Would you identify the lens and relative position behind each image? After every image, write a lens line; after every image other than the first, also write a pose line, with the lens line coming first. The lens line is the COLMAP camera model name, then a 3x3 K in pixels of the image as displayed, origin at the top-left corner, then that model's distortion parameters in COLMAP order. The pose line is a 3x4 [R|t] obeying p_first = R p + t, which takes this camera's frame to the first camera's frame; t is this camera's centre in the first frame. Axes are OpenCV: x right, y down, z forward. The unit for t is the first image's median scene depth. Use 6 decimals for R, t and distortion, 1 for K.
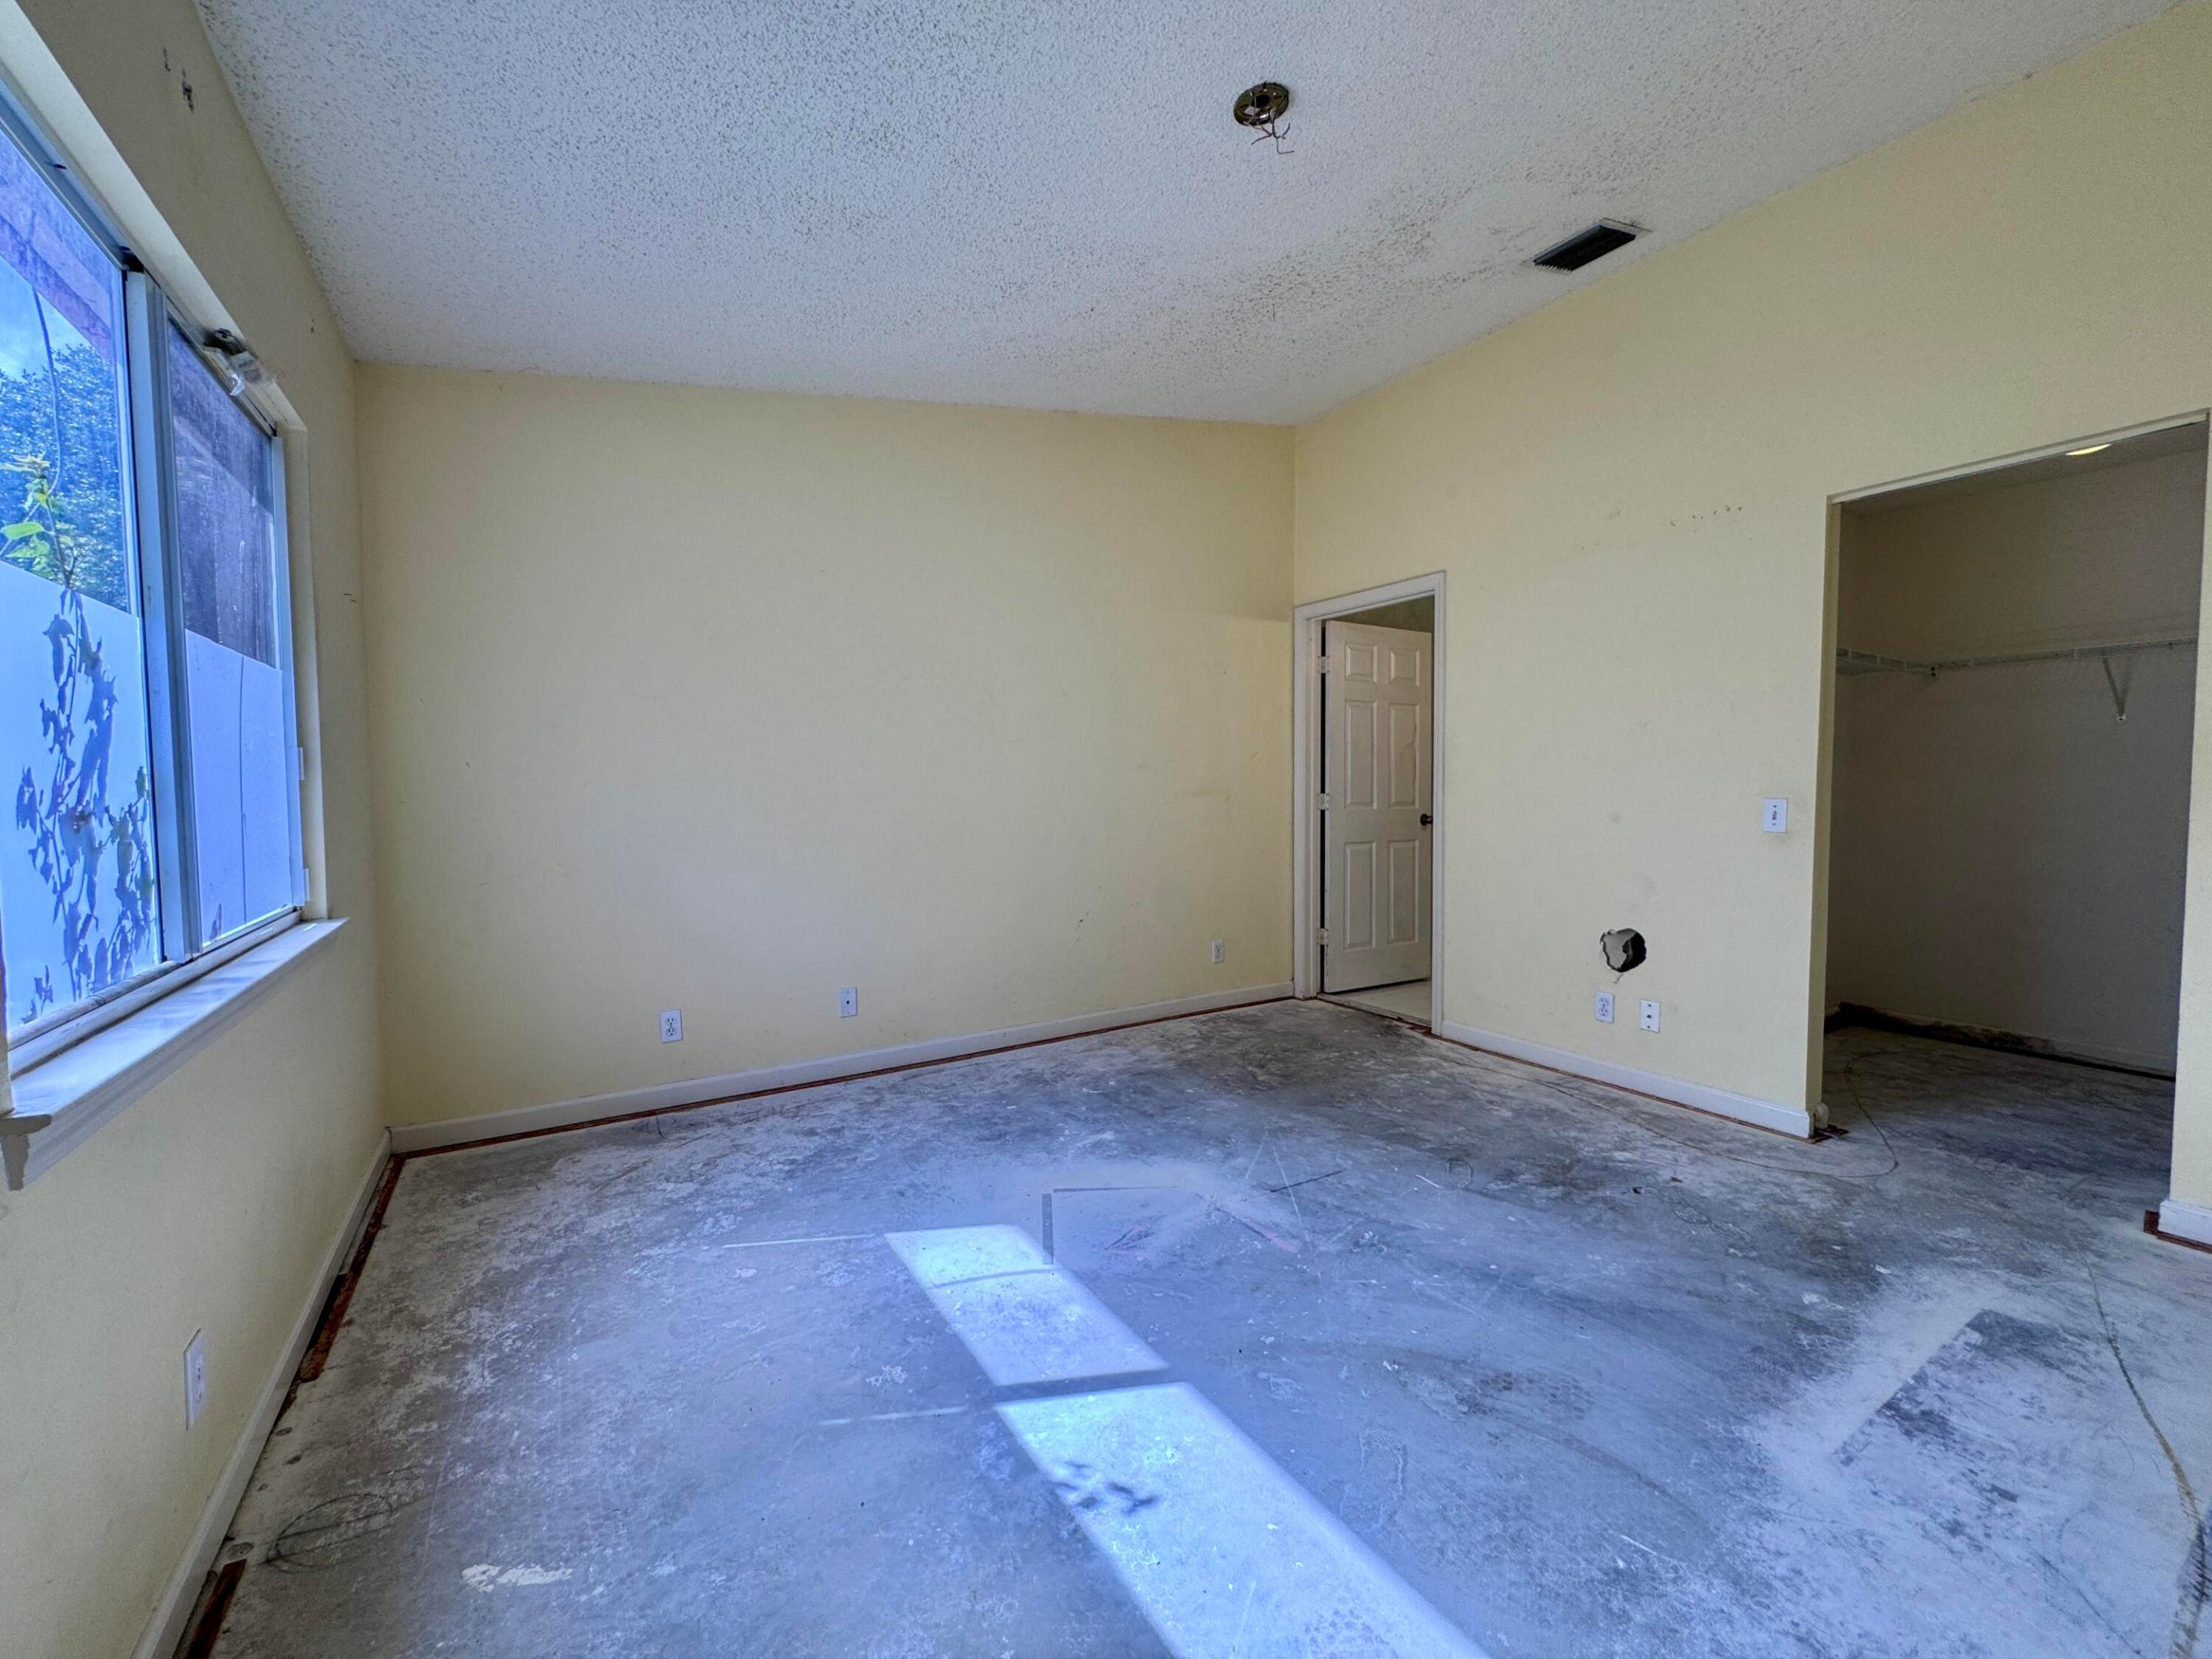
lens RADIAL K [[881.2, 0, 1106.0], [0, 881.2, 829.5], [0, 0, 1]] dist [-0.002509, -0.000057]
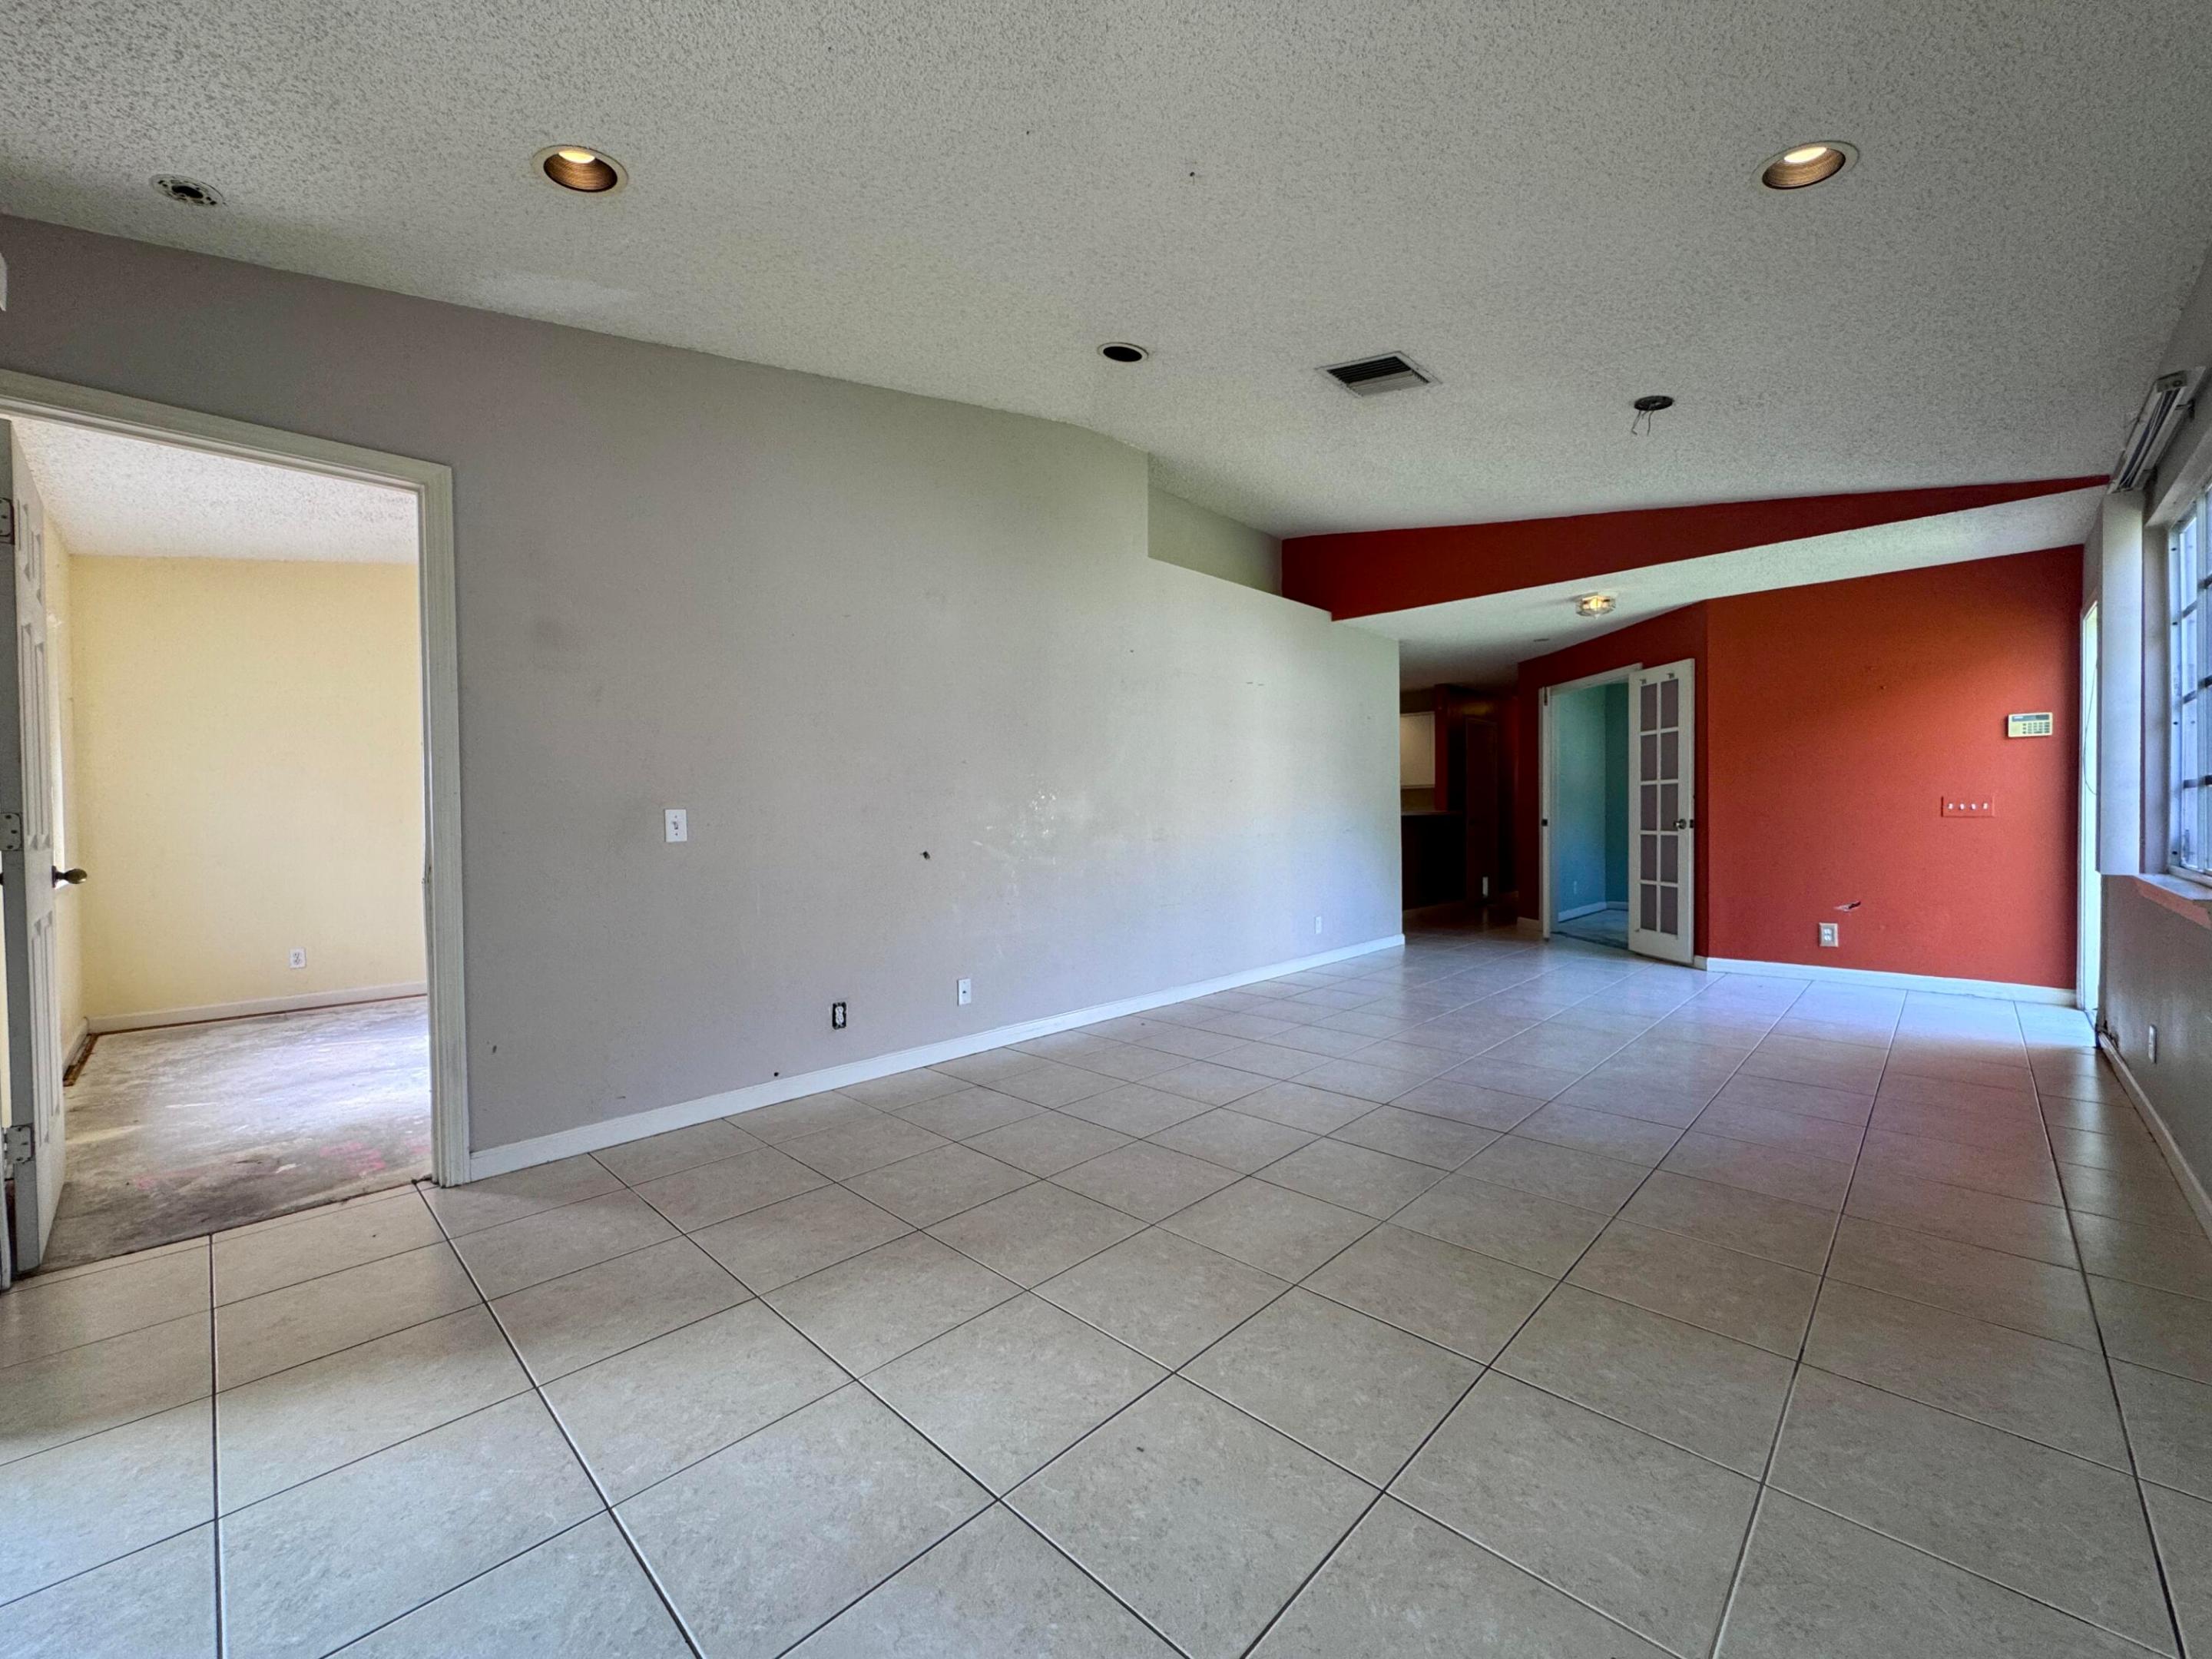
lens RADIAL K [[881.2, 0, 1106.0], [0, 881.2, 829.5], [0, 0, 1]] dist [-0.002509, -0.000057]
pose [[0.973095, -0.005308, 0.230344, 0.462837], [0.010864, 0.999680, -0.022859, 0.034776], [-0.230149, 0.024746, 0.972841, -0.730476]]
